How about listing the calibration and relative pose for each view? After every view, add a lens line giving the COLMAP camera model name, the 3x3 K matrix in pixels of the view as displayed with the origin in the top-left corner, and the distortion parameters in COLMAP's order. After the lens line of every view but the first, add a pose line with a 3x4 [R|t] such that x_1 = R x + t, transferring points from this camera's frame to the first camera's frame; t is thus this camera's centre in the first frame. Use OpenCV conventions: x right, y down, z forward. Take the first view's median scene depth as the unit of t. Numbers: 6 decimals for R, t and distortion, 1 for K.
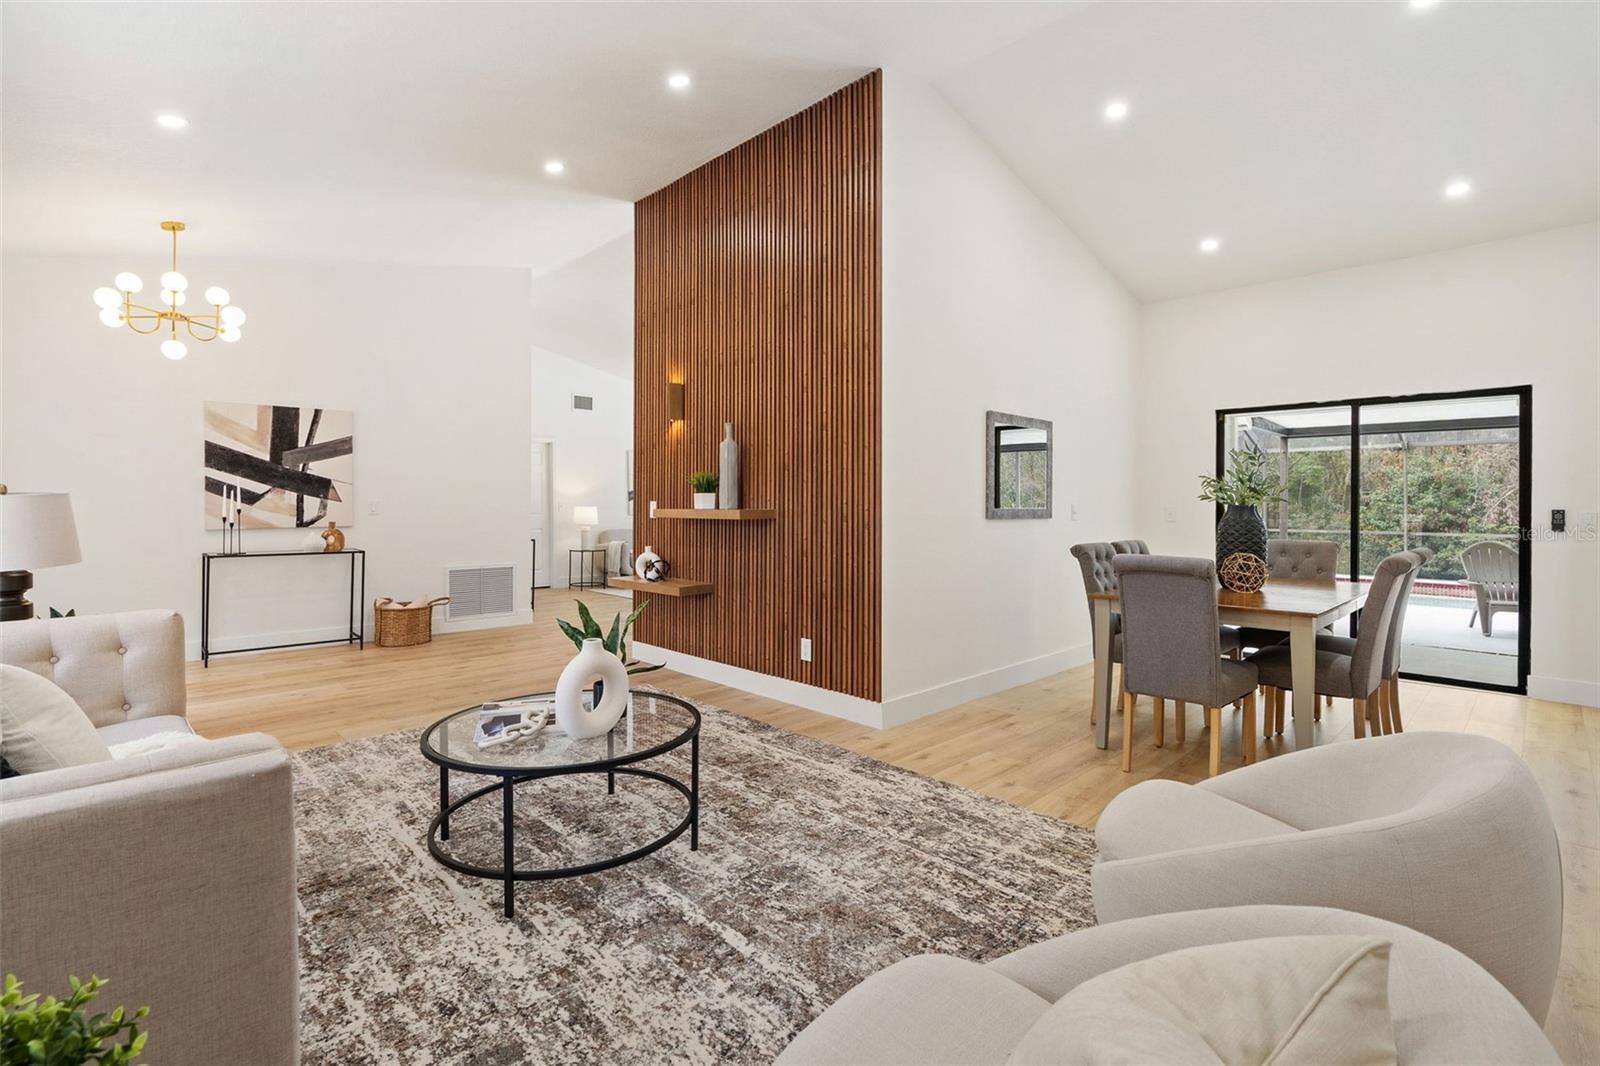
lens RADIAL K [[742.9, 0, 802.7], [0, 742.9, 533.0], [0, 0, 1]] dist [-0.011507, 0.004867]
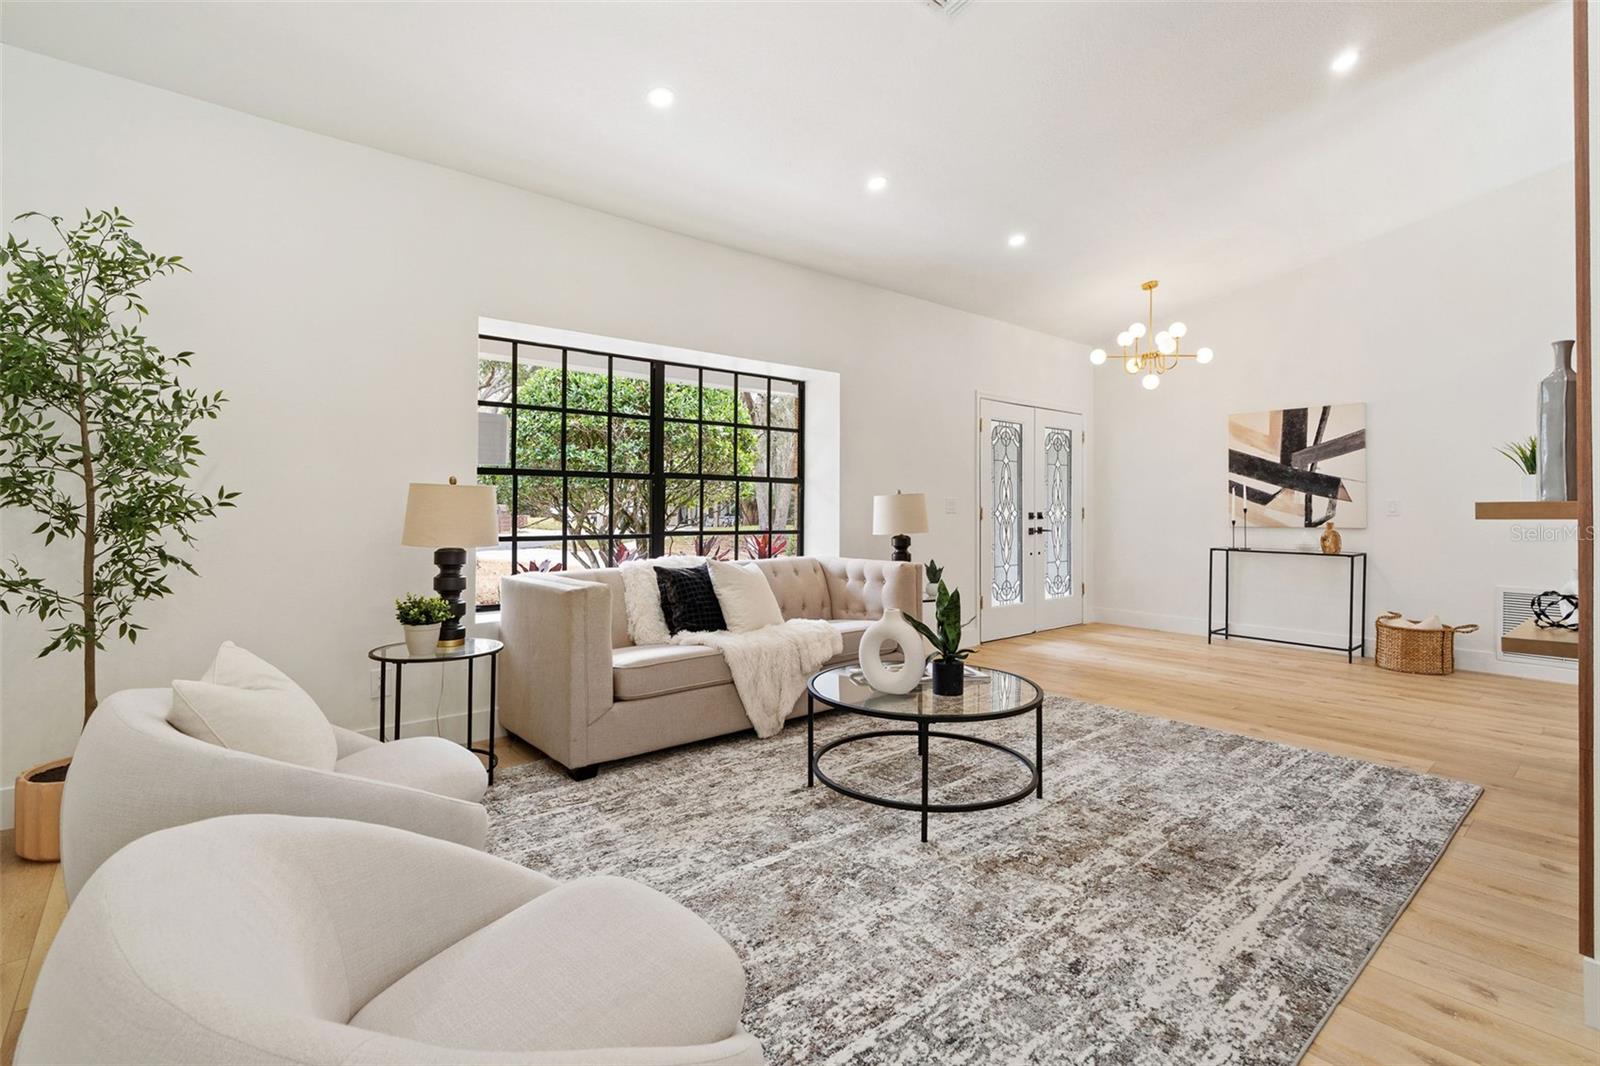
lens RADIAL K [[742.9, 0, 804.6], [0, 742.9, 535.7], [0, 0, 1]] dist [-0.011507, 0.004867]
pose [[-0.064588, 0.035653, -0.997275, 0.586563], [-0.043200, 0.998325, 0.038488, -0.008381], [0.996976, 0.045568, -0.062940, 0.618703]]
